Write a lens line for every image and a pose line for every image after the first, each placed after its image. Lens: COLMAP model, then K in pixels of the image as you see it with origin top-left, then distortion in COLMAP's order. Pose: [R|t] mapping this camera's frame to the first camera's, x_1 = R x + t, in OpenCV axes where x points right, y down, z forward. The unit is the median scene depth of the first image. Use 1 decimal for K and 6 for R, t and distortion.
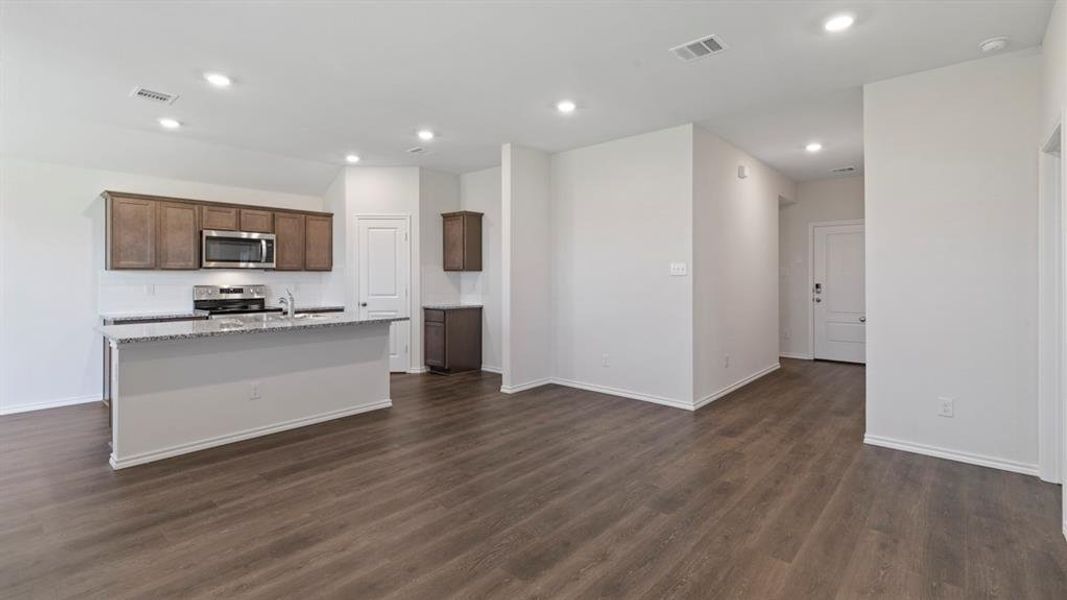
lens RADIAL K [[477.3, 0, 533.3], [0, 477.3, 272.1], [0, 0, 1]] dist [0.008857, -0.002040]
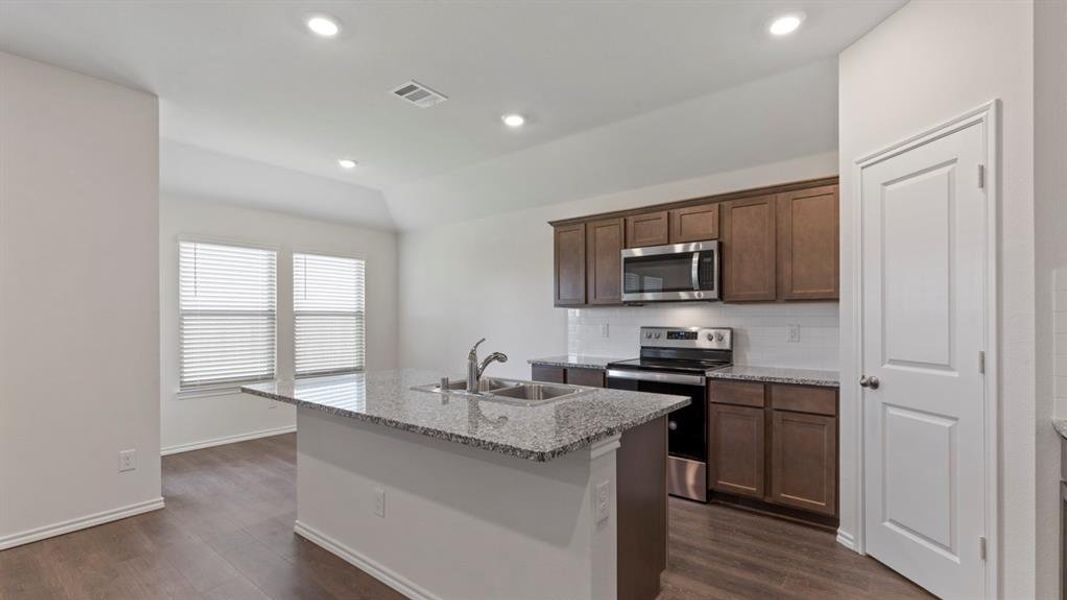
lens RADIAL K [[477.3, 0, 532.4], [0, 477.3, 319.7], [0, 0, 1]] dist [0.008857, -0.002040]
pose [[0.040424, 0.009570, -0.999137, 0.030276], [0.018255, 0.999780, 0.010314, 0.007543], [0.999016, -0.018656, 0.040240, 0.831368]]
